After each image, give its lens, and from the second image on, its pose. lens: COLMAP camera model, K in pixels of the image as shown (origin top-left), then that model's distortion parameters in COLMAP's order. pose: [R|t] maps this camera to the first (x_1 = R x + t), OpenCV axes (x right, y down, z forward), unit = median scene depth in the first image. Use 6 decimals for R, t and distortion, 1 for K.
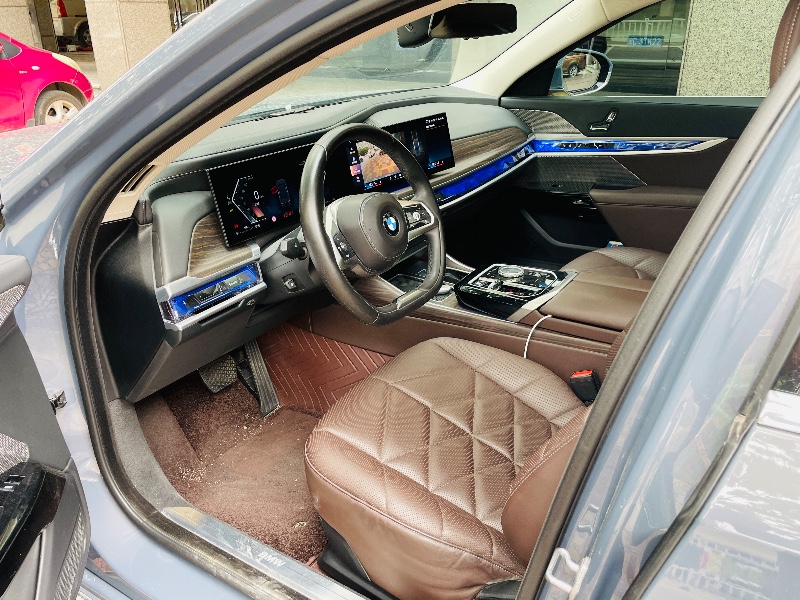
lens RADIAL K [[660.0, 0, 397.1], [0, 660.0, 302.1], [0, 0, 1]] dist [0.083920, -0.106108]
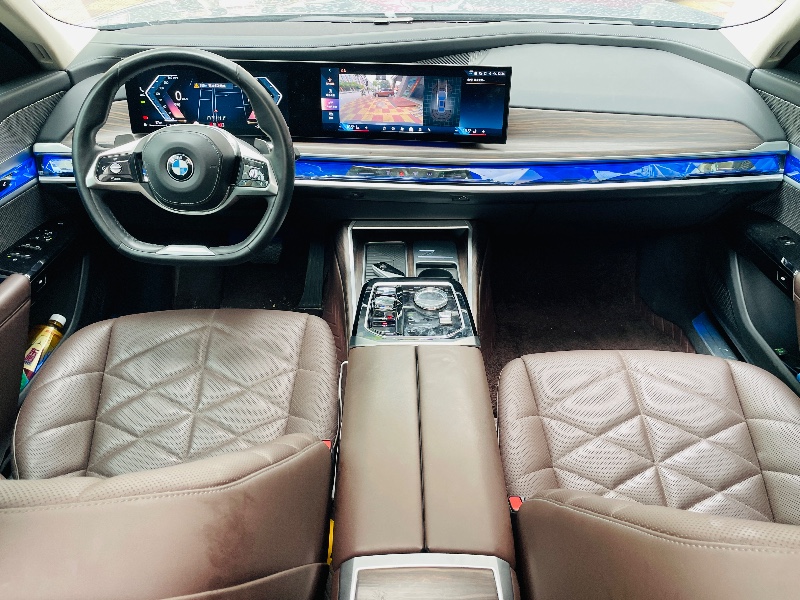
lens RADIAL K [[660.0, 0, 402.0], [0, 660.0, 295.7], [0, 0, 1]] dist [0.083920, -0.106108]
pose [[0.538135, 0.494899, -0.682265, 0.702249], [-0.353137, 0.867379, 0.350640, -0.318450], [0.765314, 0.052242, 0.641534, 0.520875]]
